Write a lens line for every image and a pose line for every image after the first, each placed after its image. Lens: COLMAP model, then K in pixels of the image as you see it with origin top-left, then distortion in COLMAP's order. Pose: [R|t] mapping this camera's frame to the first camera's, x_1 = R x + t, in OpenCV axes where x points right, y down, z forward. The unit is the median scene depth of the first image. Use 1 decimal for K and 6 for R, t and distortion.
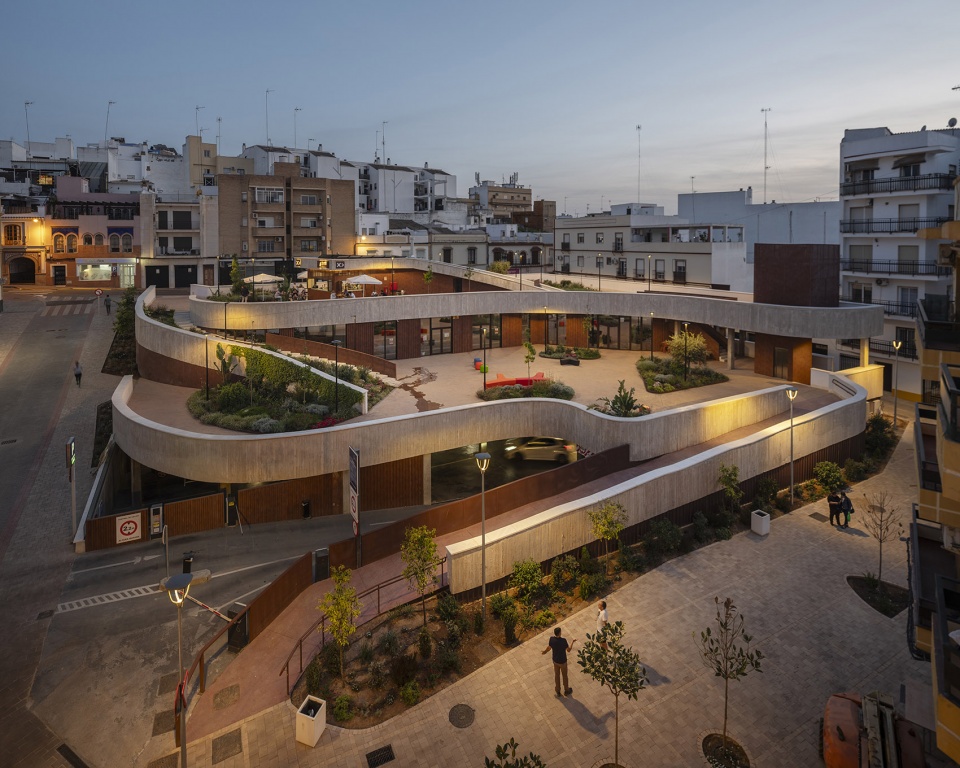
lens RADIAL K [[519.2, 0, 472.8], [0, 519.2, 256.1], [0, 0, 1]] dist [-0.004484, -0.001129]
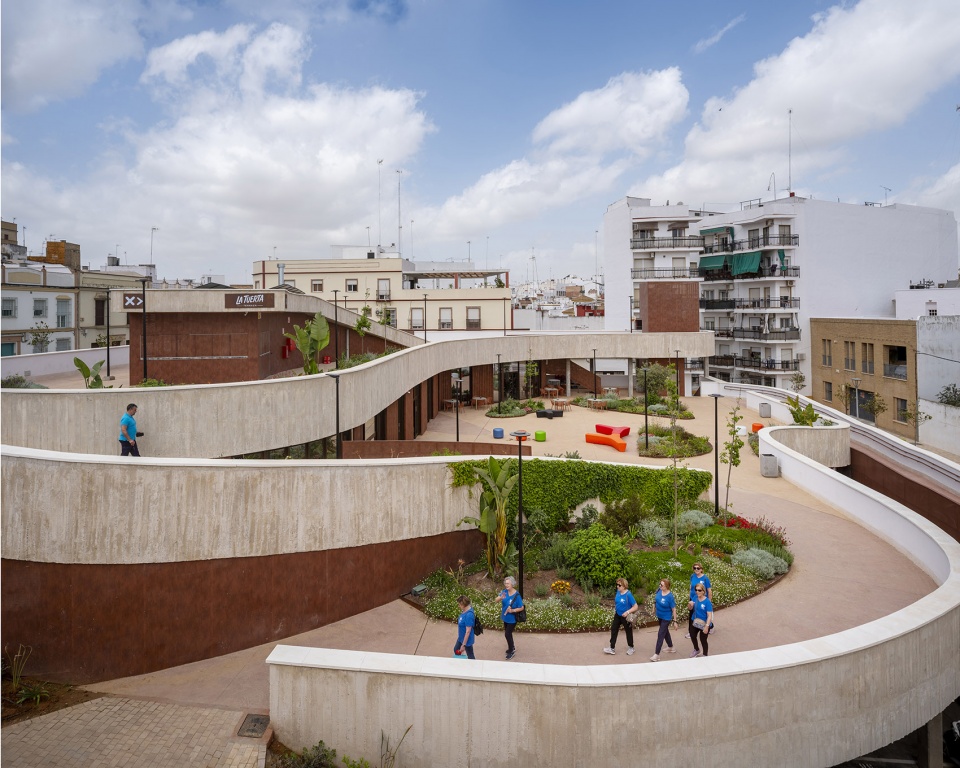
lens RADIAL K [[577.8, 0, 435.3], [0, 577.8, 305.1], [0, 0, 1]] dist [-0.008583, 0.001426]
pose [[0.574265, 0.007093, 0.818639, -0.482537], [0.030961, 0.999059, -0.030375, 0.032214], [-0.818084, 0.042789, 0.573504, 0.416010]]
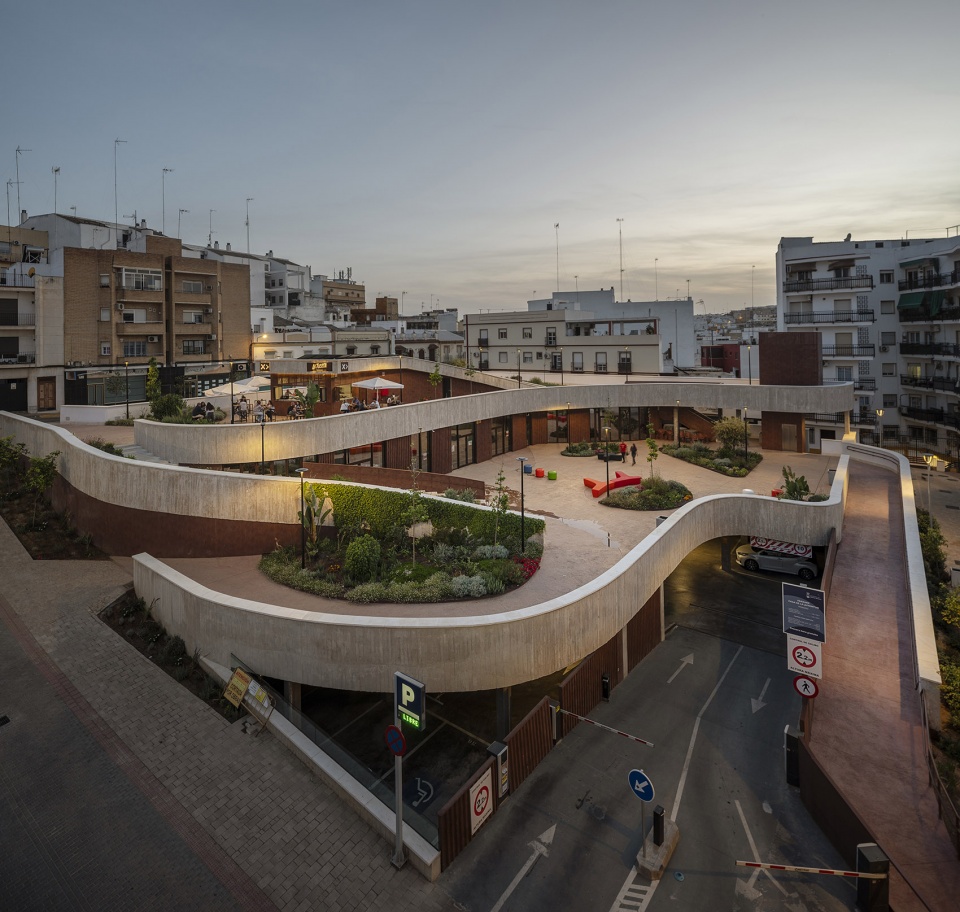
lens RADIAL K [[526.7, 0, 467.8], [0, 526.7, 335.2], [0, 0, 1]] dist [-0.003865, -0.000320]
pose [[0.909347, -0.011591, 0.415876, -0.315024], [0.029106, 0.998935, -0.035801, 0.002534], [-0.415018, 0.044660, 0.908716, 0.145947]]
